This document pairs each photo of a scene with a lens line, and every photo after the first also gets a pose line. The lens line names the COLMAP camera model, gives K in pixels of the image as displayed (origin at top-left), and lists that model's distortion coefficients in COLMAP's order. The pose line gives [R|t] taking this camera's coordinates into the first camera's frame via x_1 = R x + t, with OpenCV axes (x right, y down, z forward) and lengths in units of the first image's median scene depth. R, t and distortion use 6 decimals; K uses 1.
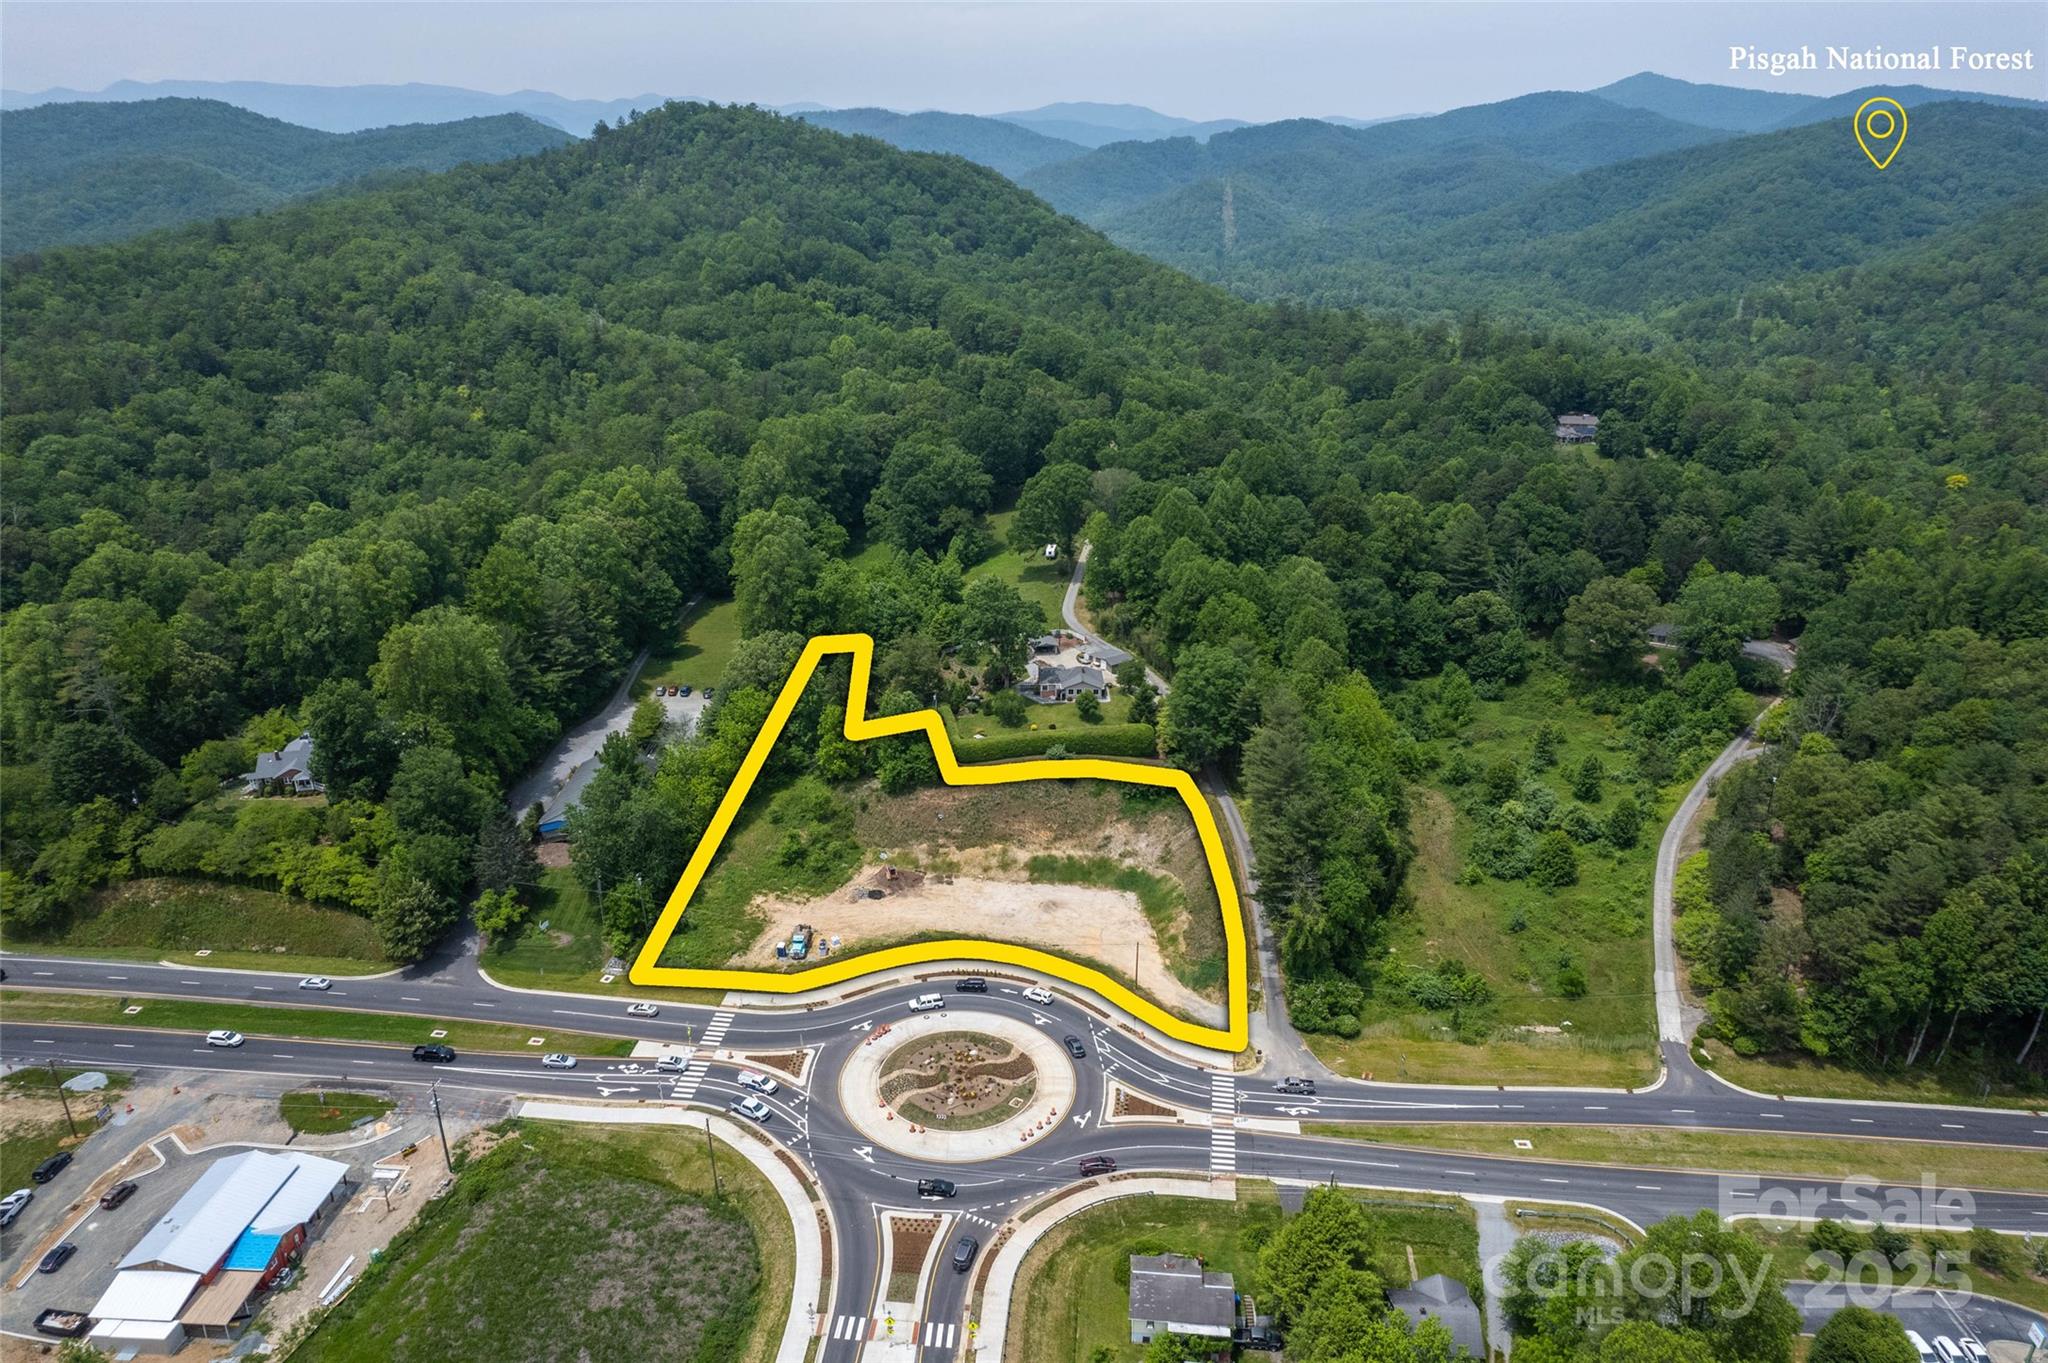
lens RADIAL K [[1303.9, 0, 1024.0], [0, 1303.9, 681.5], [0, 0, 1]] dist [-0.070712, 0.057771]
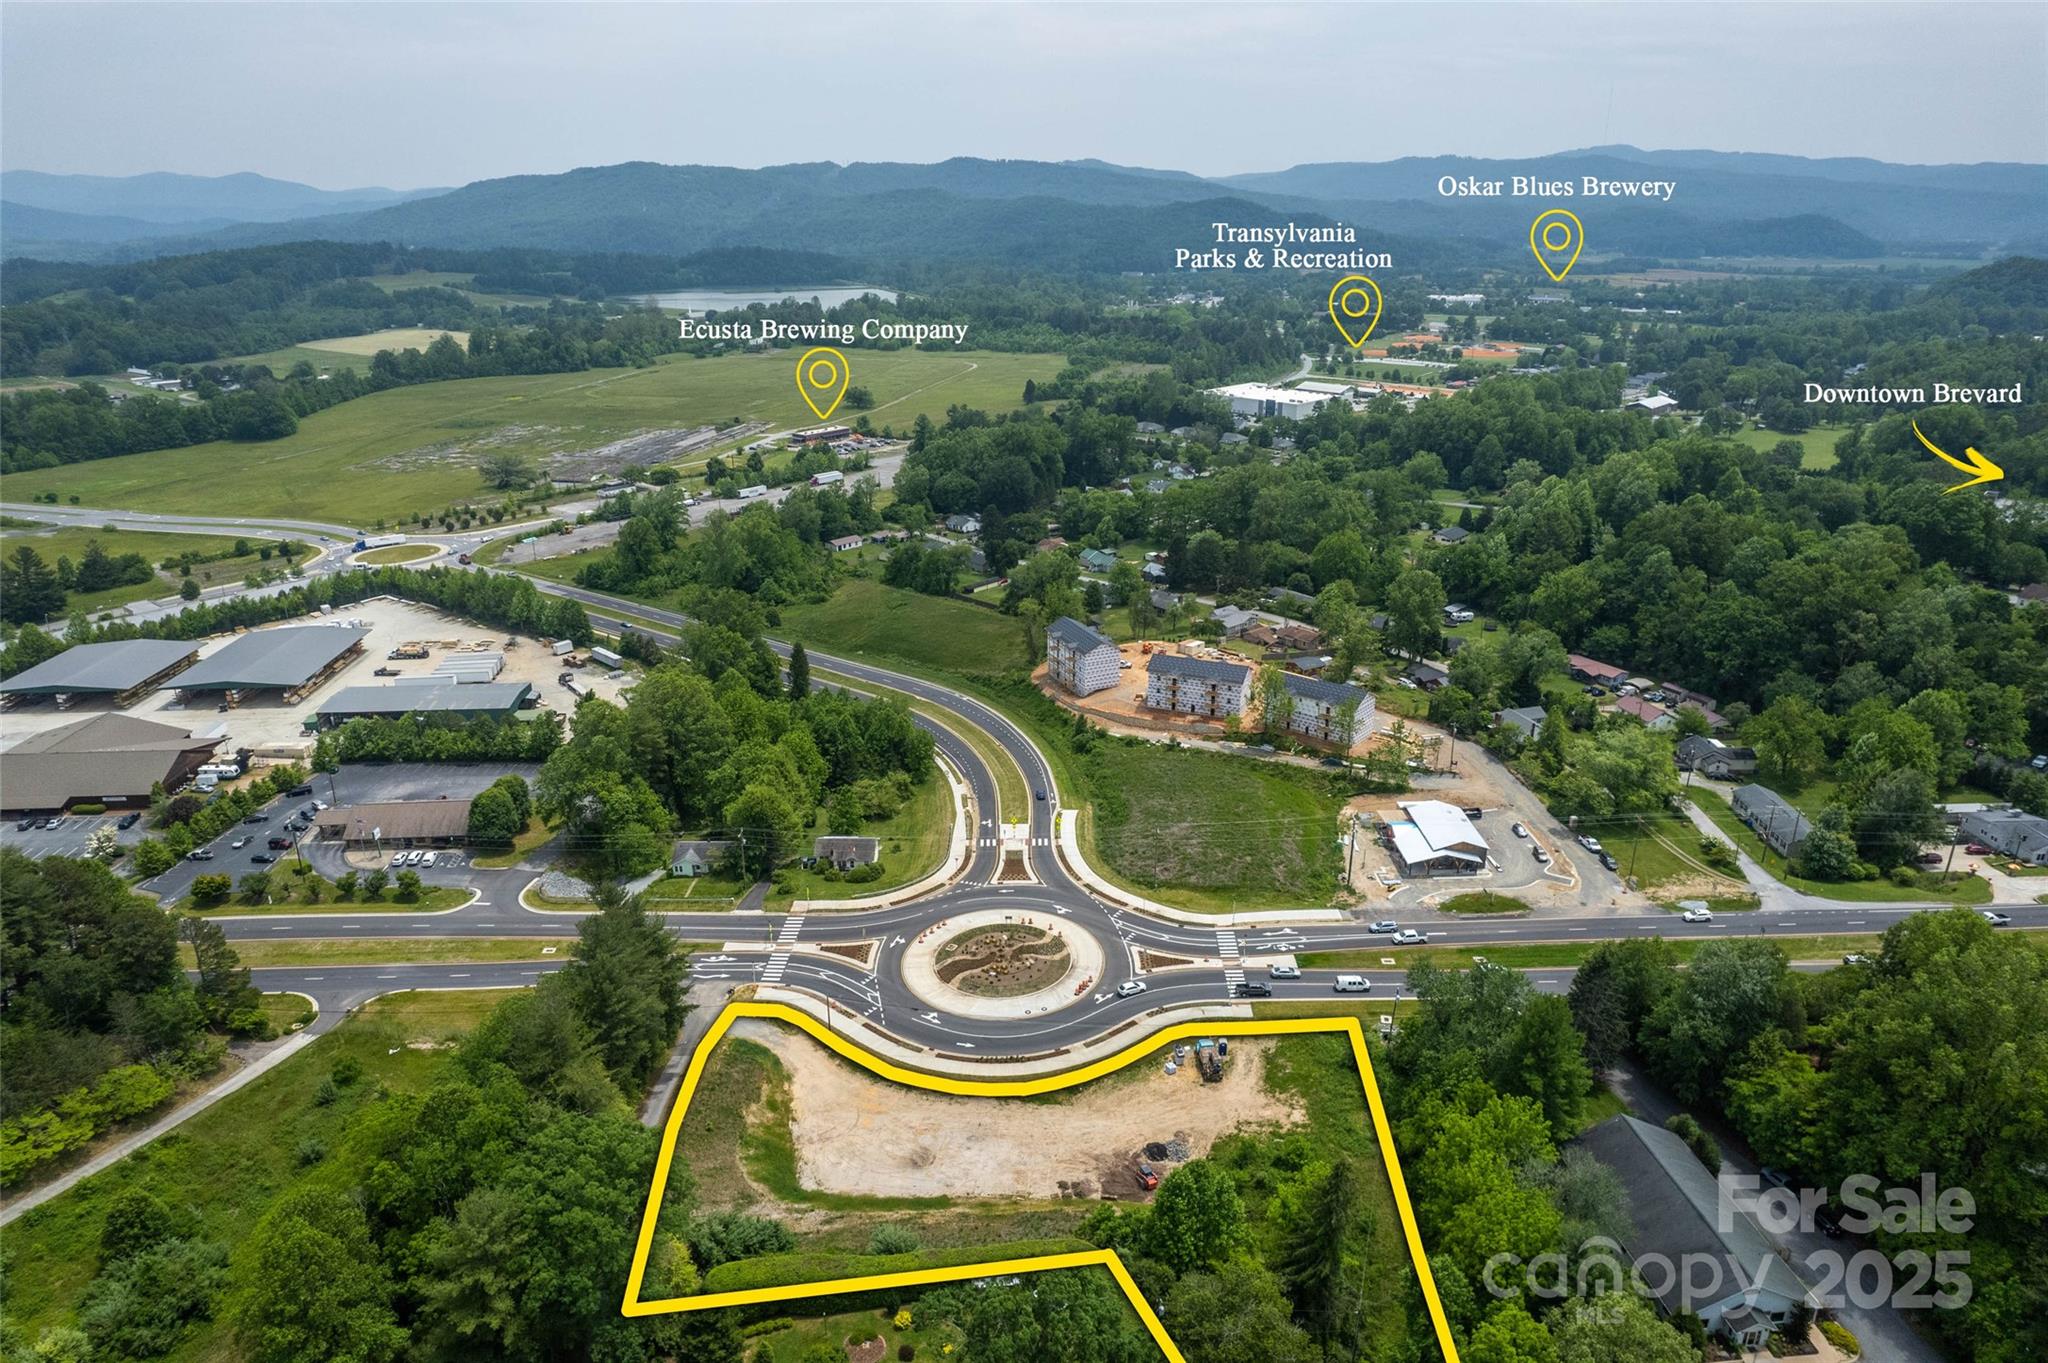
lens RADIAL K [[1288.1, 0, 1025.0], [0, 1288.1, 729.8], [0, 0, 1]] dist [-0.070177, 0.046530]
pose [[-0.996599, 0.032981, -0.075522, 0.008930], [-0.027982, 0.726549, 0.686545, -0.606163], [0.077514, 0.686323, -0.723155, 1.619304]]
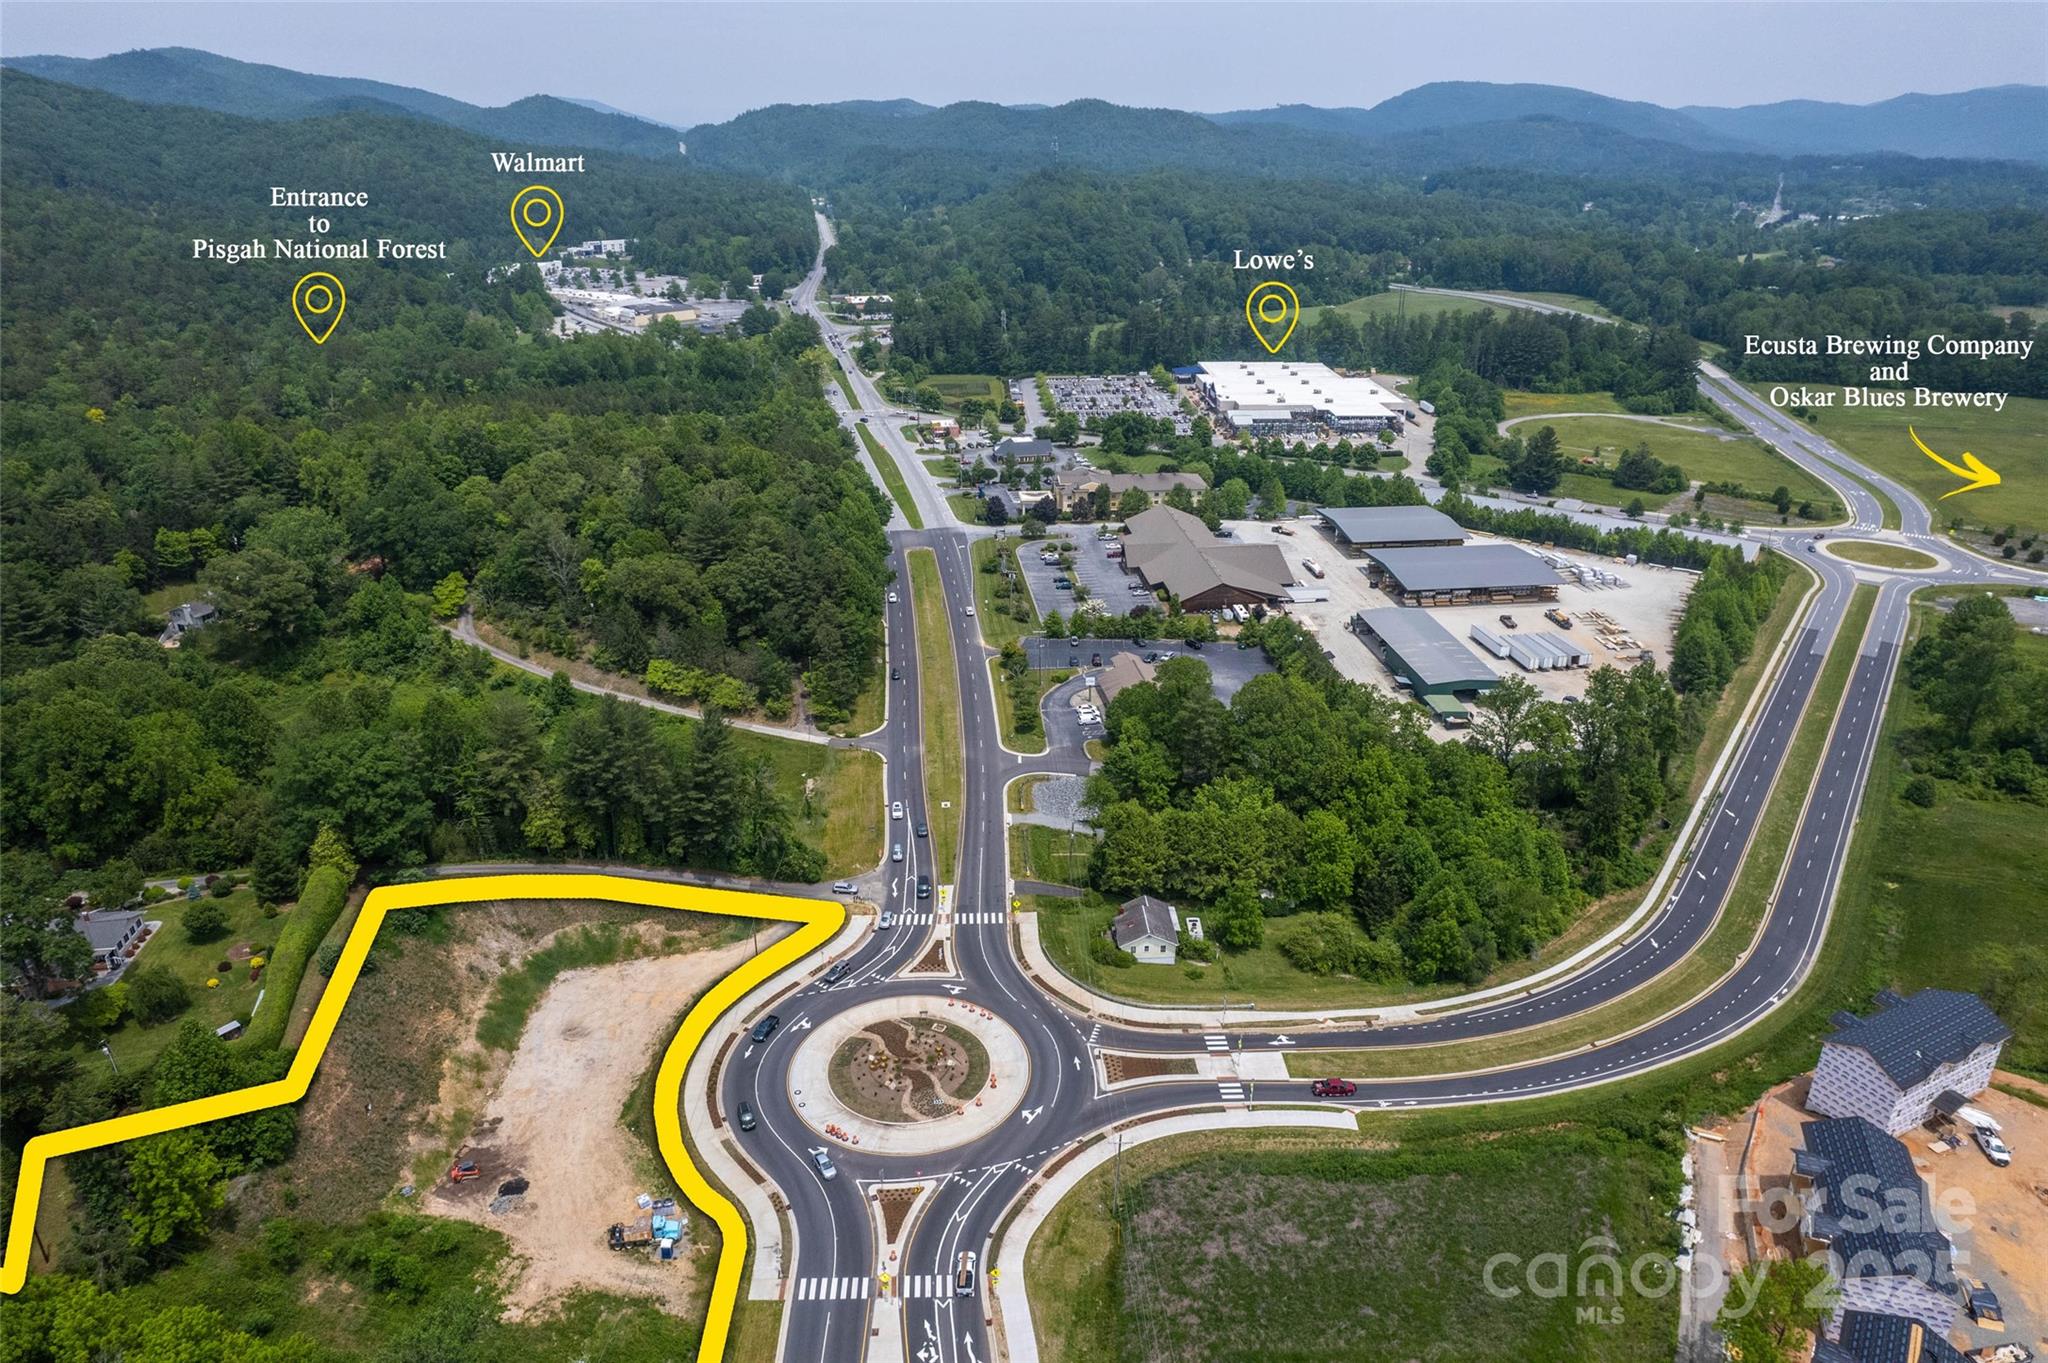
lens RADIAL K [[1308.5, 0, 1024.0], [0, 1308.5, 681.5], [0, 0, 1]] dist [-0.076557, 0.069983]
pose [[-0.145152, -0.398761, 0.905494, -0.794944], [0.355889, 0.832890, 0.423837, -0.303540], [-0.923187, 0.383776, 0.021019, 0.754604]]
